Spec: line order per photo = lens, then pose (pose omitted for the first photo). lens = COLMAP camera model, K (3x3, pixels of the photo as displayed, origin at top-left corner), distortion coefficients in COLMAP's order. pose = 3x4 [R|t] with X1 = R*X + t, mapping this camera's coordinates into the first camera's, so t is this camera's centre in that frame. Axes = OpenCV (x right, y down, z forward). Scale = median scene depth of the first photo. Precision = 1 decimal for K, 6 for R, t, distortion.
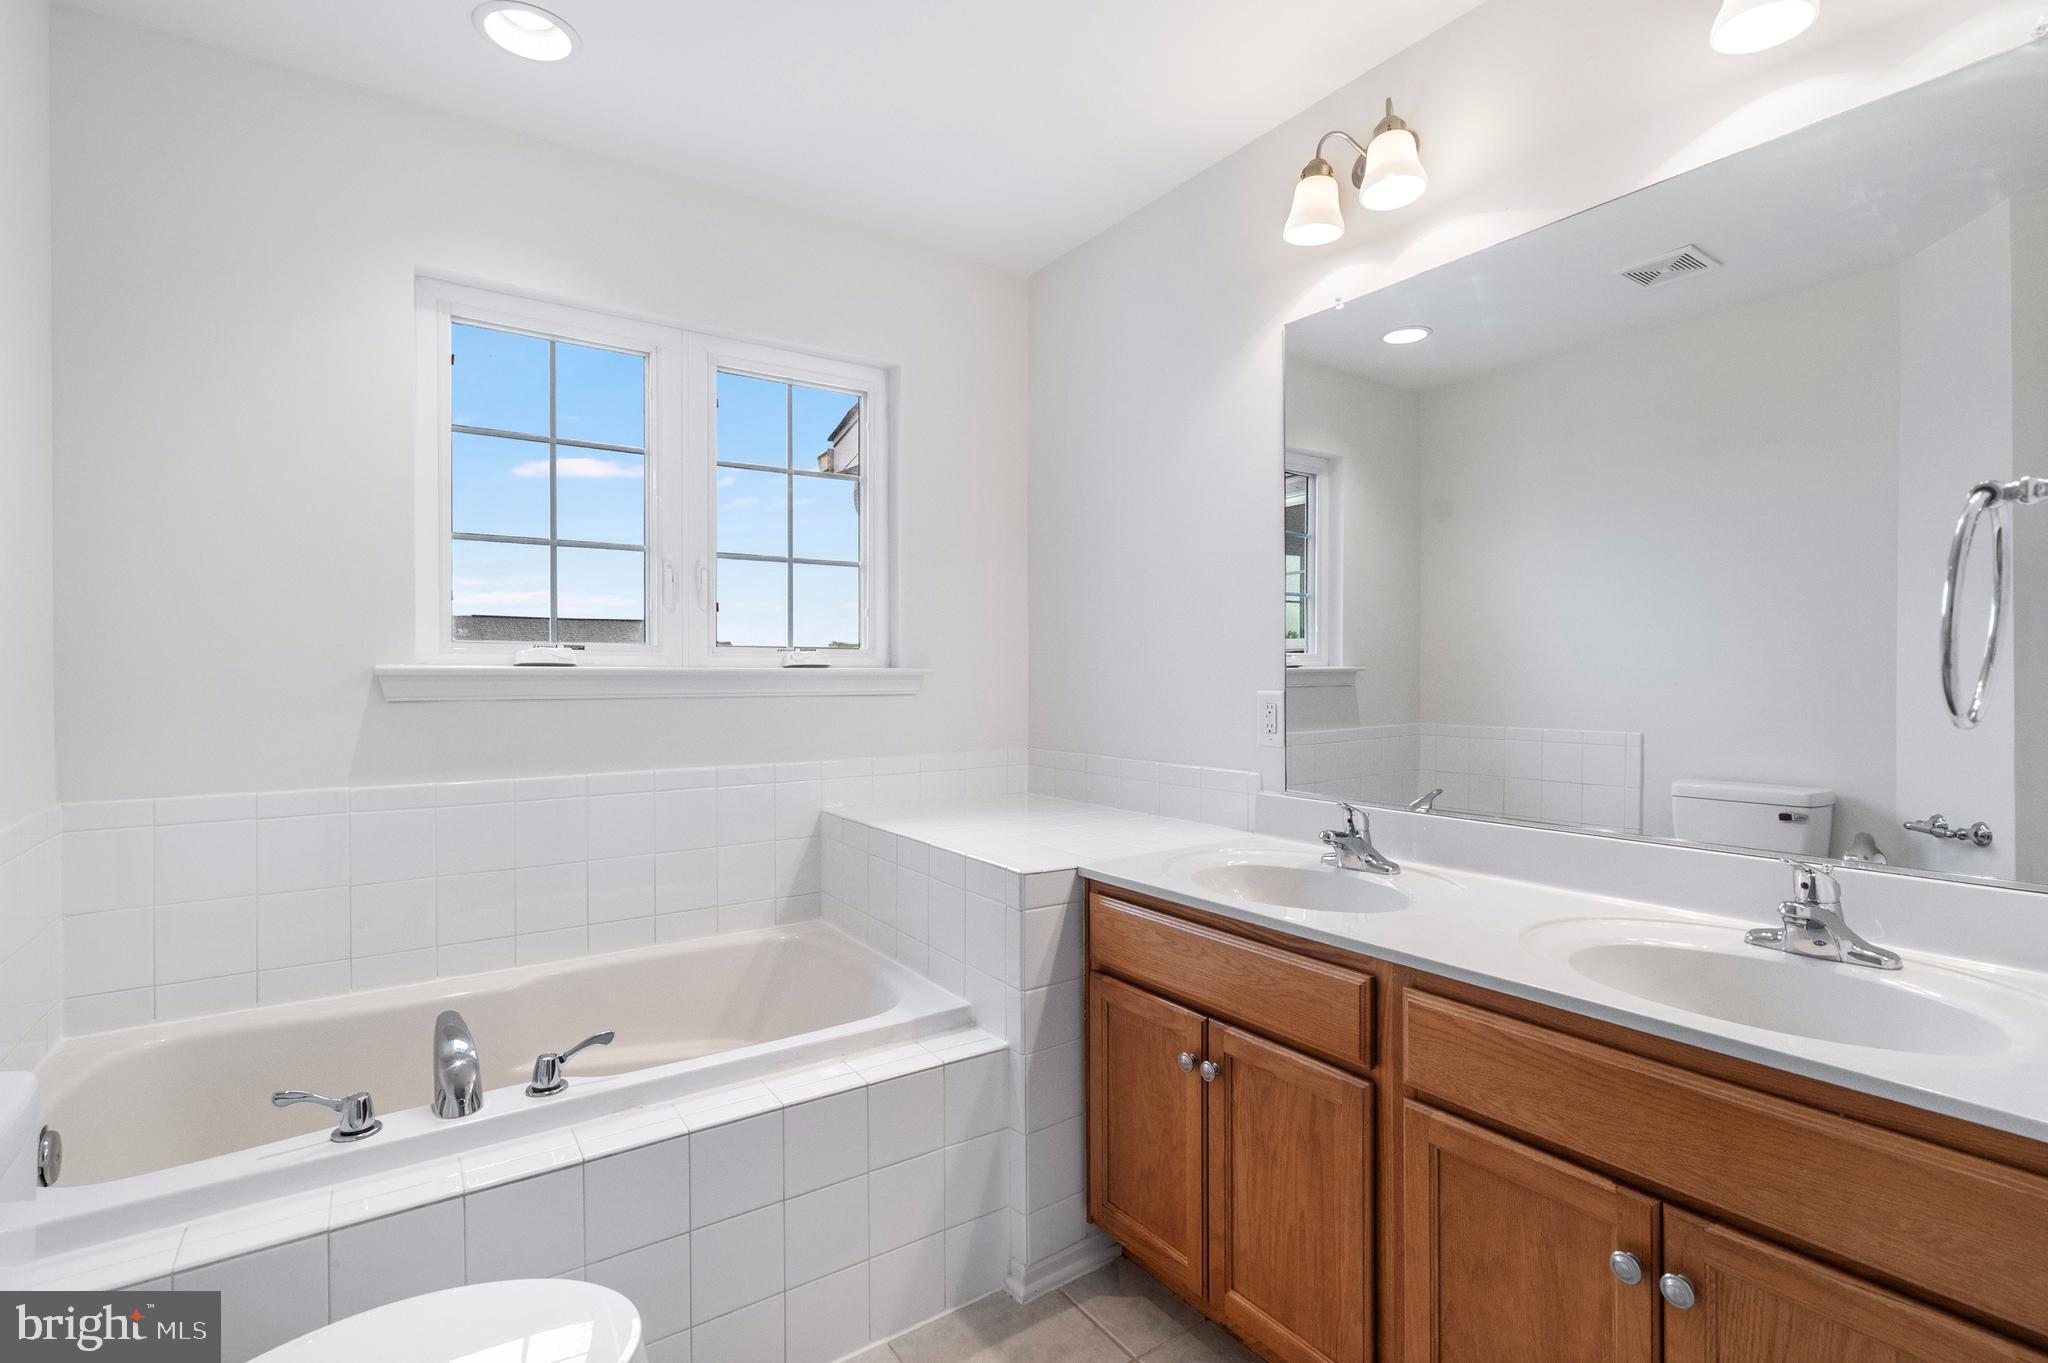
lens RADIAL K [[953.0, 0, 1022.9], [0, 953.0, 678.0], [0, 0, 1]] dist [-0.009074, 0.005401]
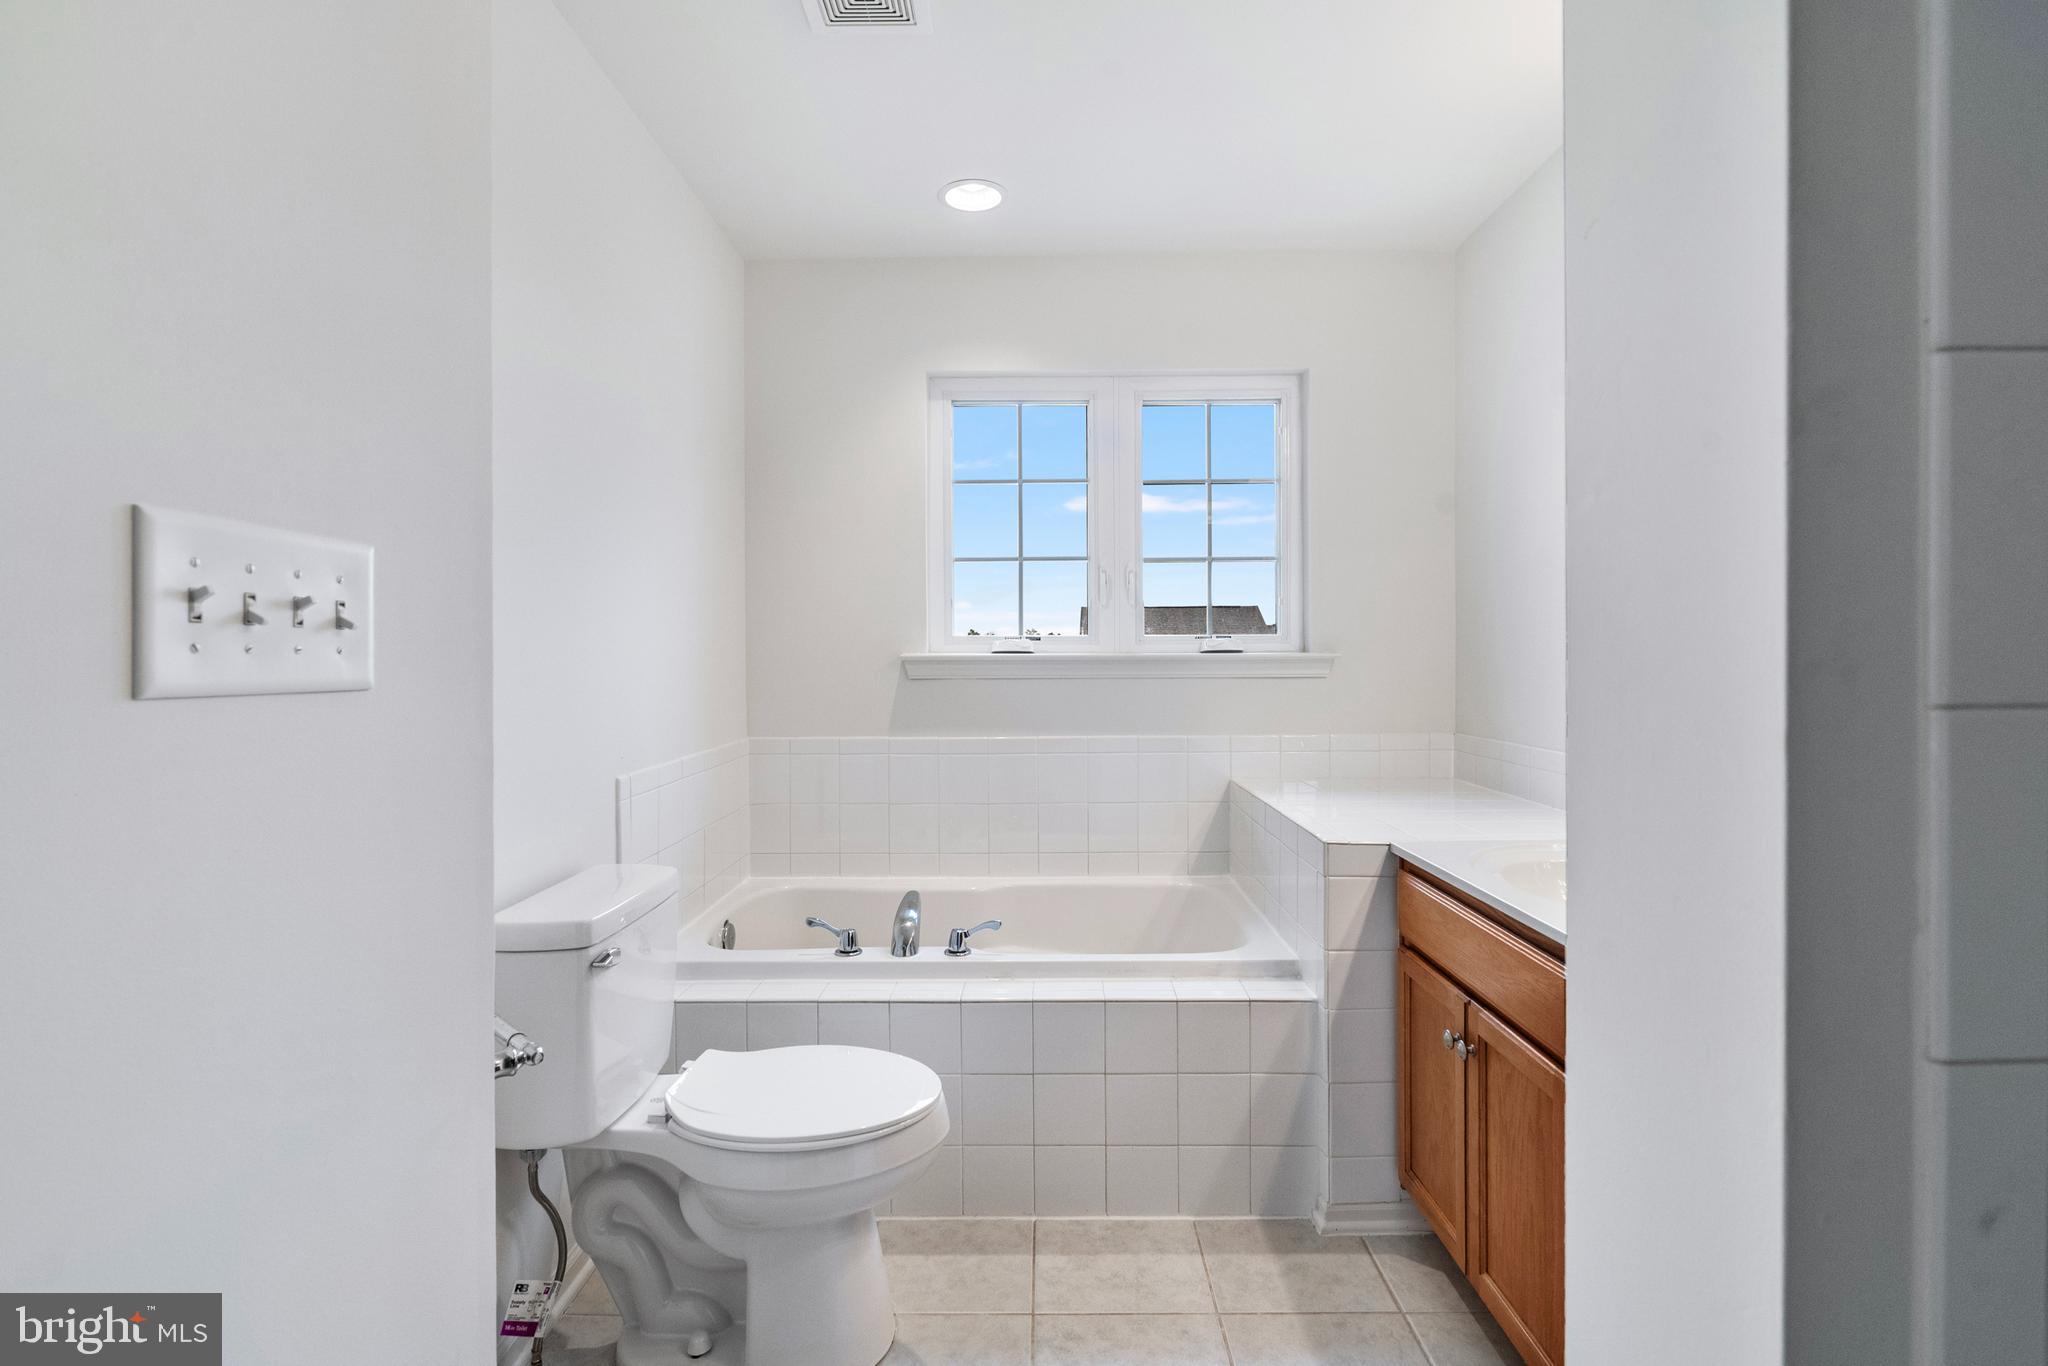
lens RADIAL K [[955.9, 0, 1025.5], [0, 955.9, 665.2], [0, 0, 1]] dist [-0.000195, 0.000670]
pose [[0.813682, 0.001627, -0.581308, 0.352352], [0.001775, 0.999984, 0.005283, -0.003938], [0.581307, -0.005331, 0.813667, -0.087517]]
